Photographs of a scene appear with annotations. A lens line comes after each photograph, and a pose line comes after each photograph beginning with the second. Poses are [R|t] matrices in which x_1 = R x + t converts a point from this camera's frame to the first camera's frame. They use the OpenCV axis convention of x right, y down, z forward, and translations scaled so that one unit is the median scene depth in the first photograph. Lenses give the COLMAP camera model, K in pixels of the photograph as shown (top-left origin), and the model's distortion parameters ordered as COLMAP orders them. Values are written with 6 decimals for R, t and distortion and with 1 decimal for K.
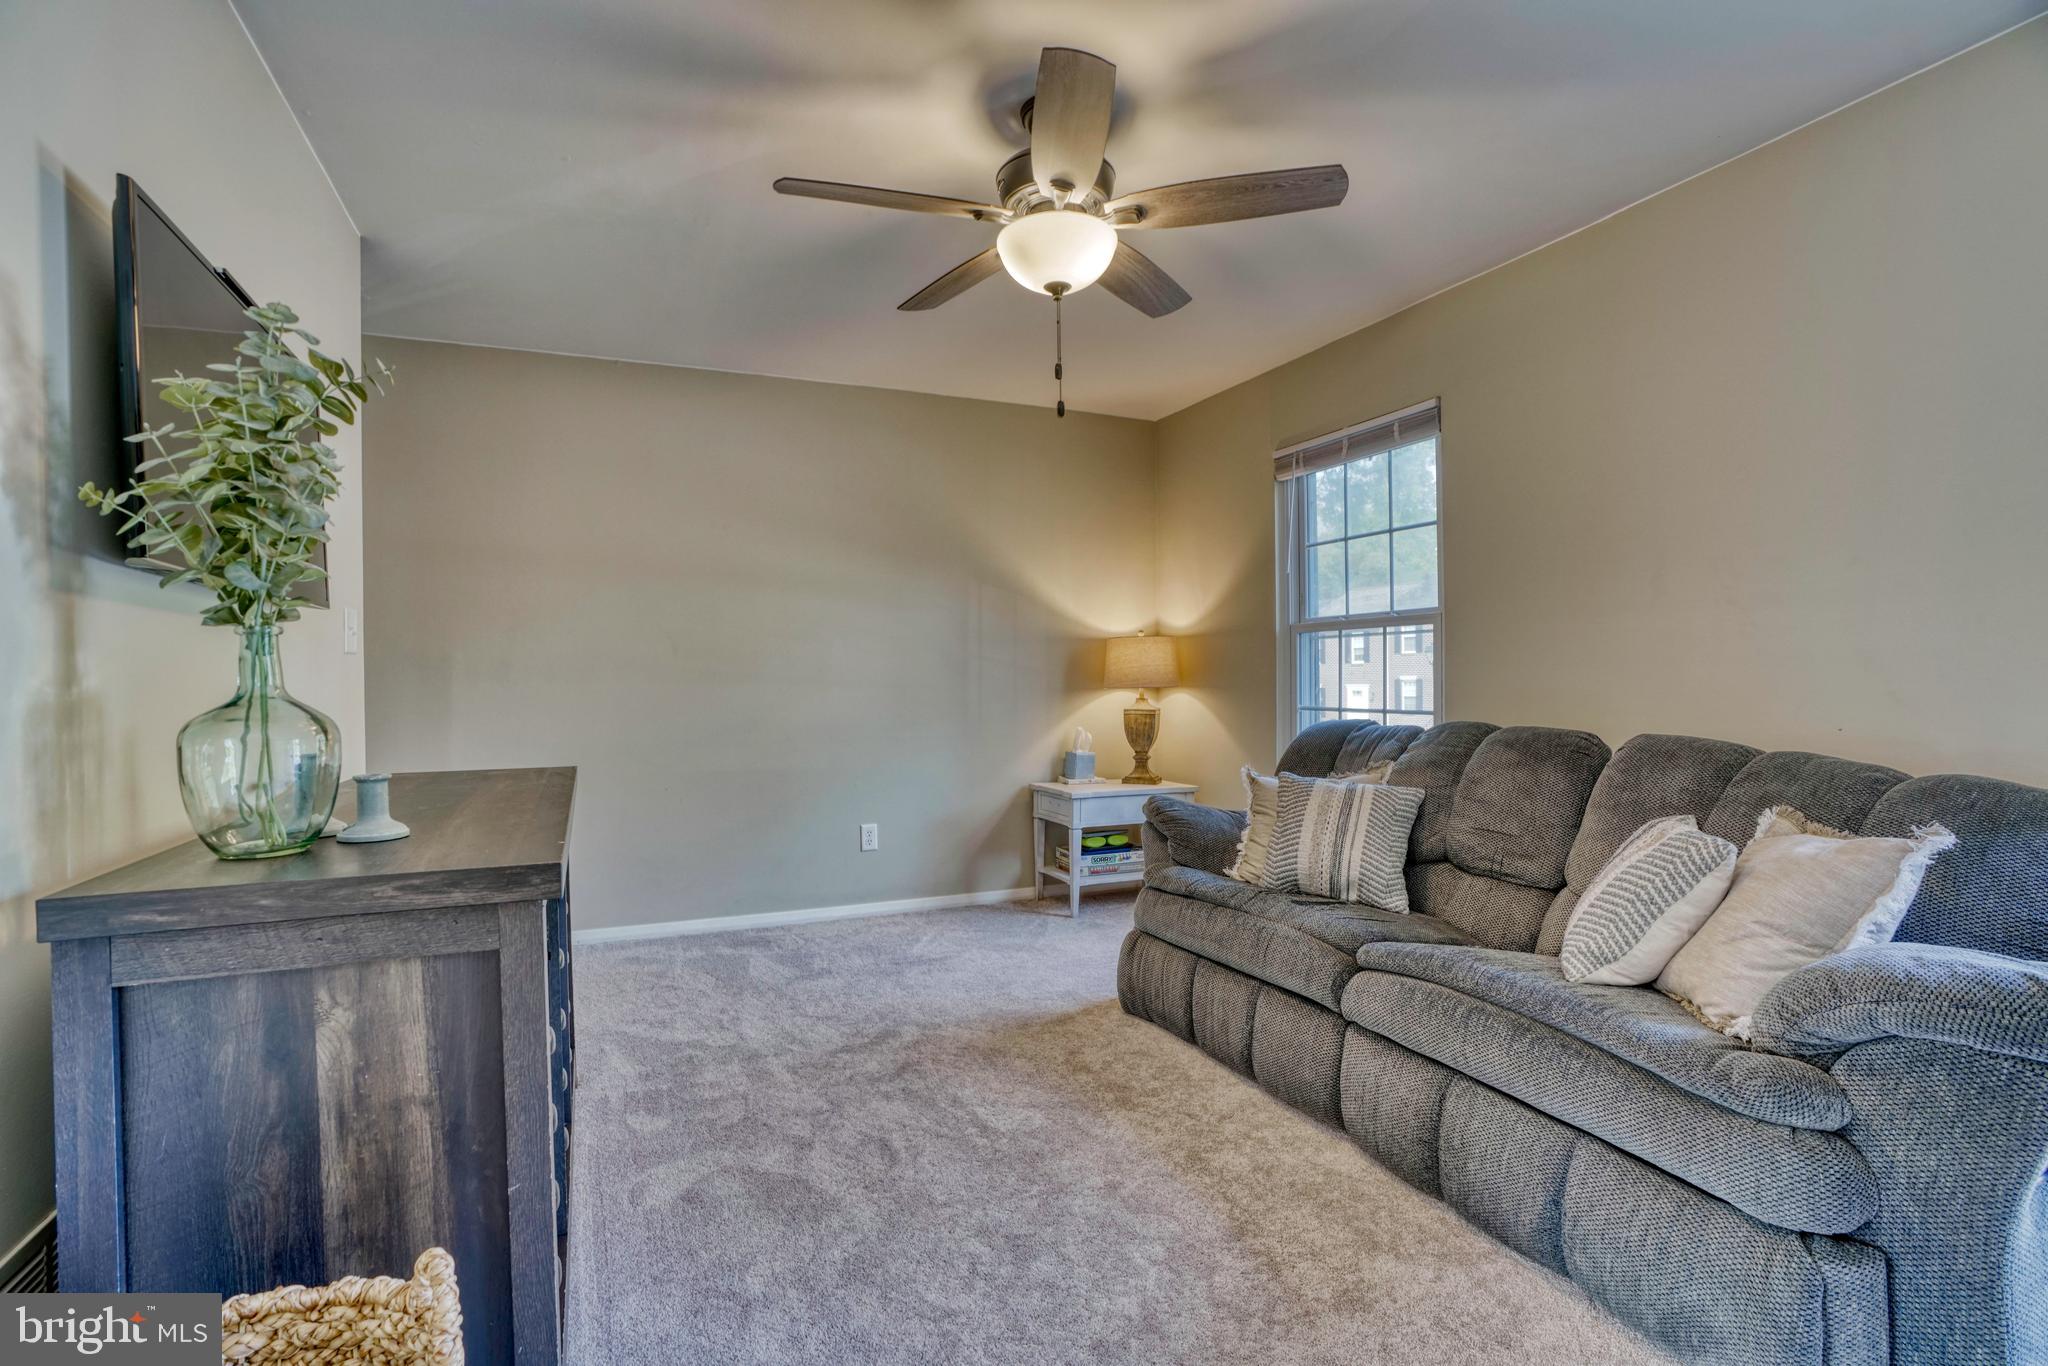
lens RADIAL K [[944.5, 0, 1006.8], [0, 944.5, 691.2], [0, 0, 1]] dist [-0.065867, 0.023716]
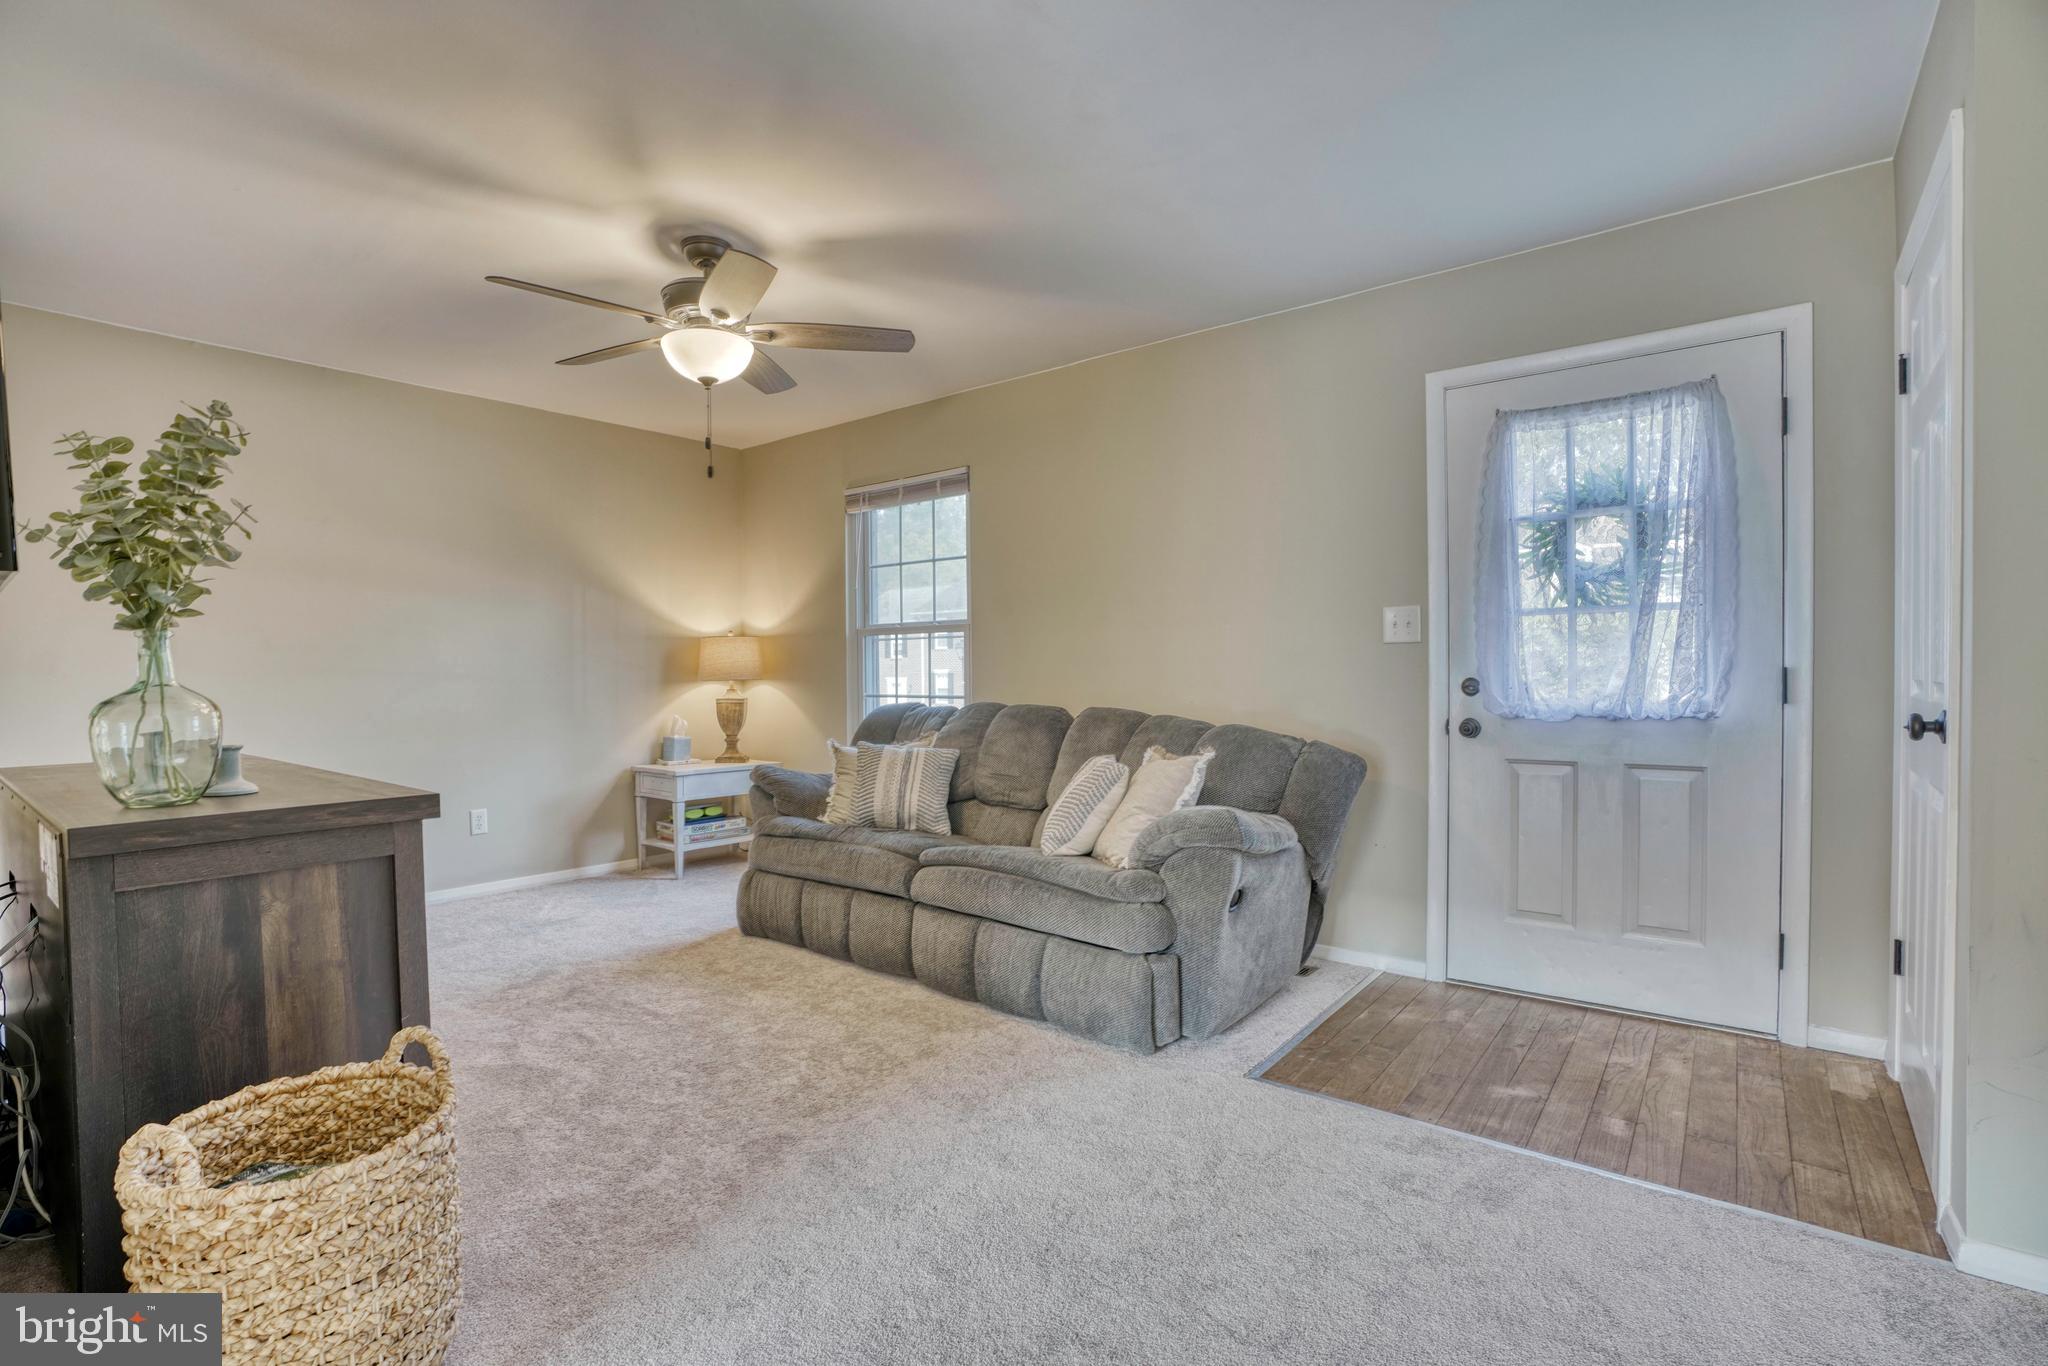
lens RADIAL K [[944.5, 0, 1015.4], [0, 944.5, 689.6], [0, 0, 1]] dist [-0.065867, 0.023716]
pose [[0.884386, -0.008555, 0.466678, -0.164906], [0.006706, 0.999962, 0.005622, 0.007051], [-0.466708, -0.001842, 0.884409, -0.350971]]
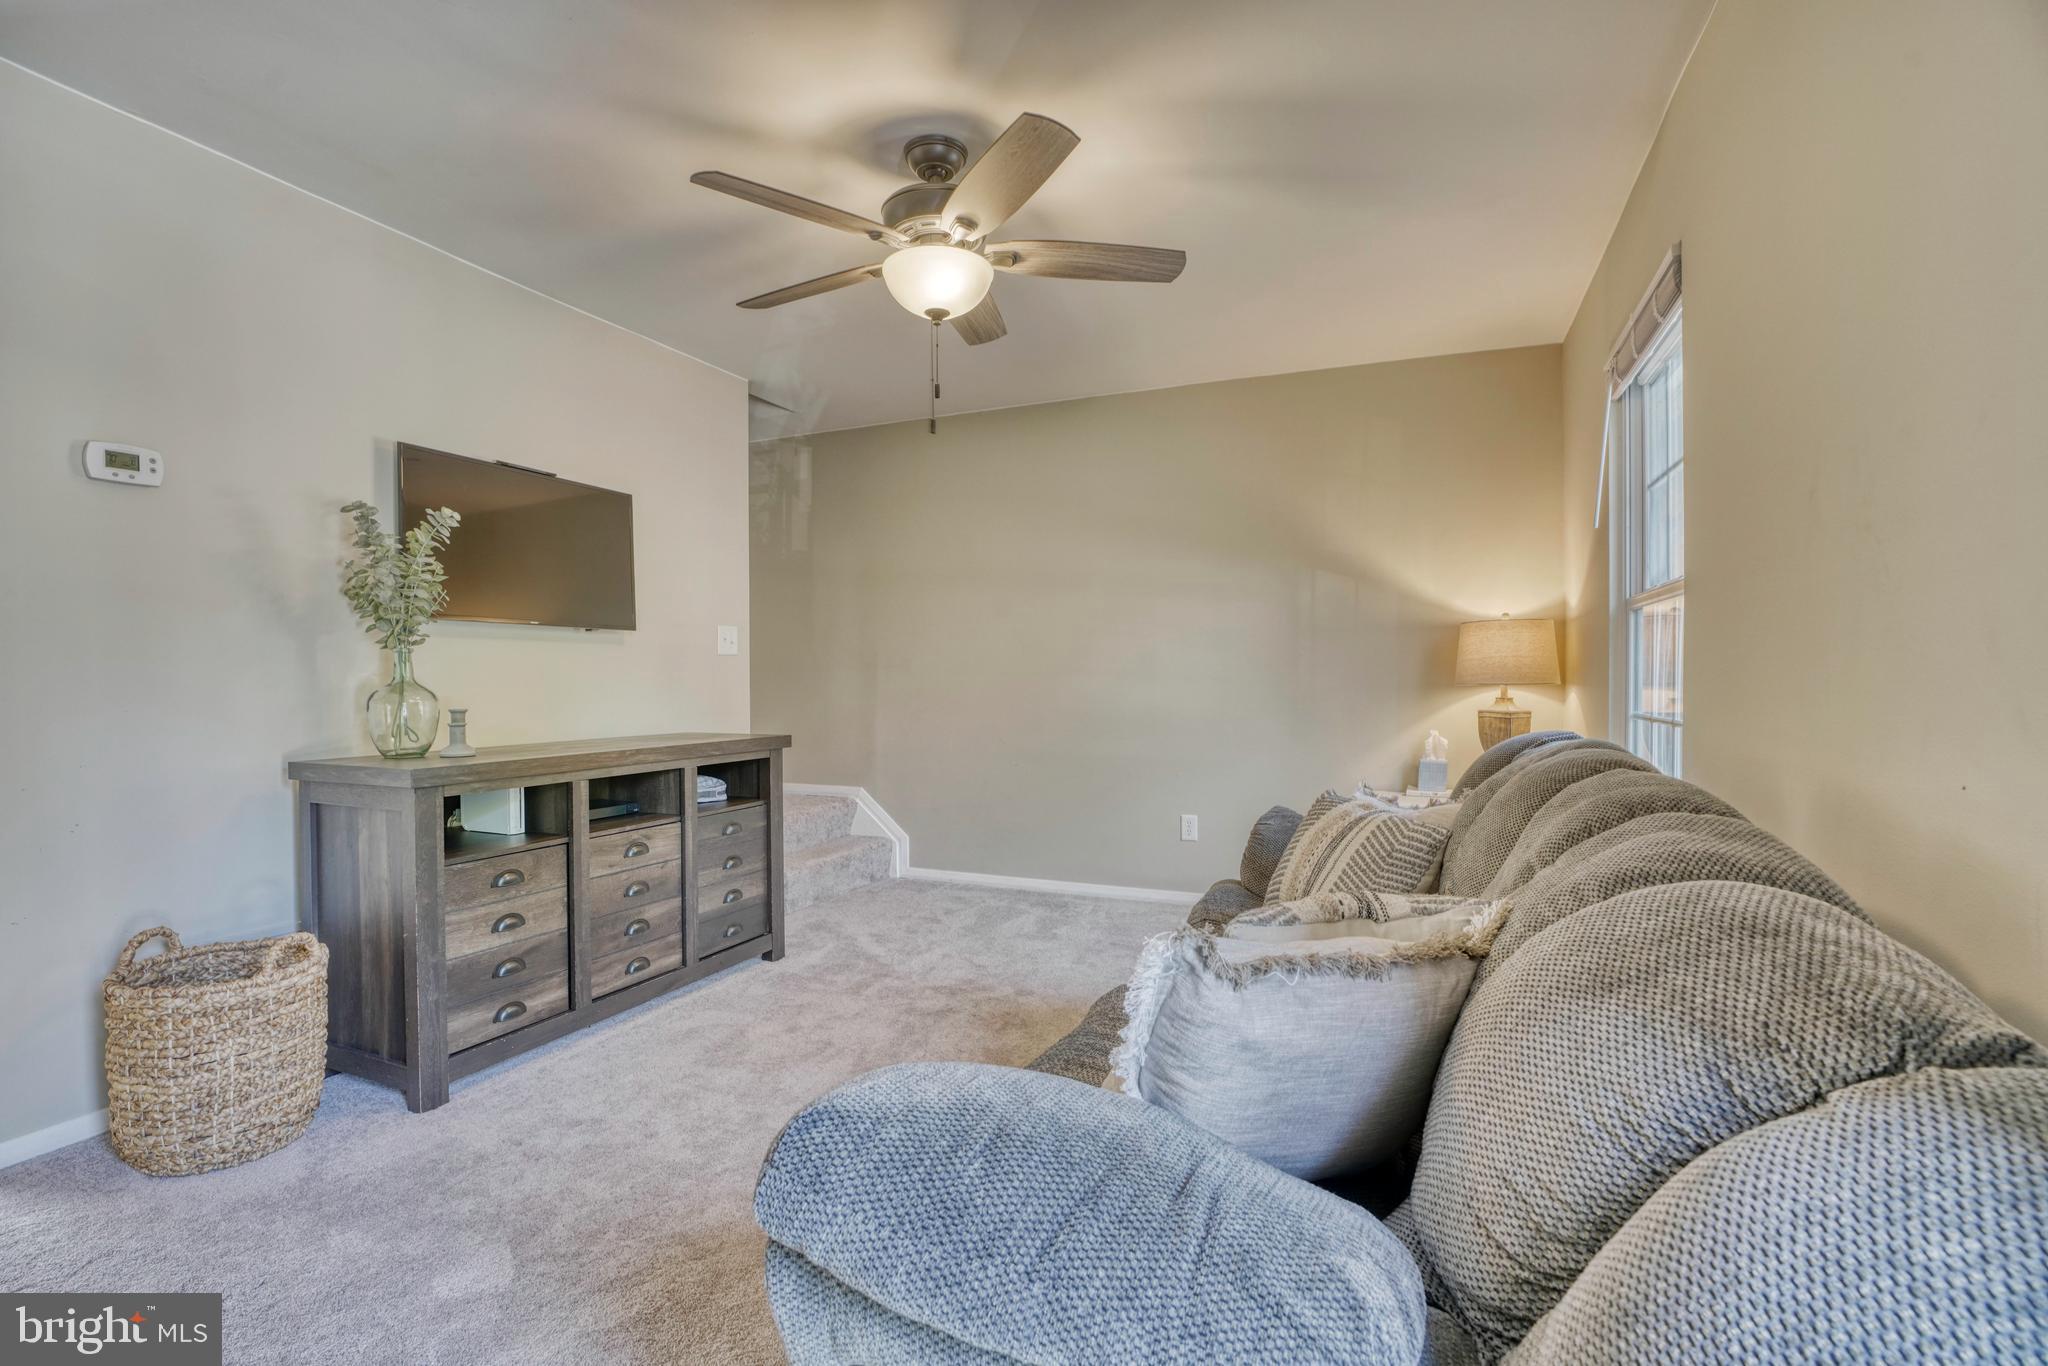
lens RADIAL K [[944.5, 0, 1007.3], [0, 944.5, 697.5], [0, 0, 1]] dist [-0.065867, 0.023716]
pose [[0.672944, 0.018199, -0.739469, 0.818742], [-0.008296, 0.999820, 0.017057, -0.004277], [0.739647, -0.005344, 0.672974, 0.293916]]
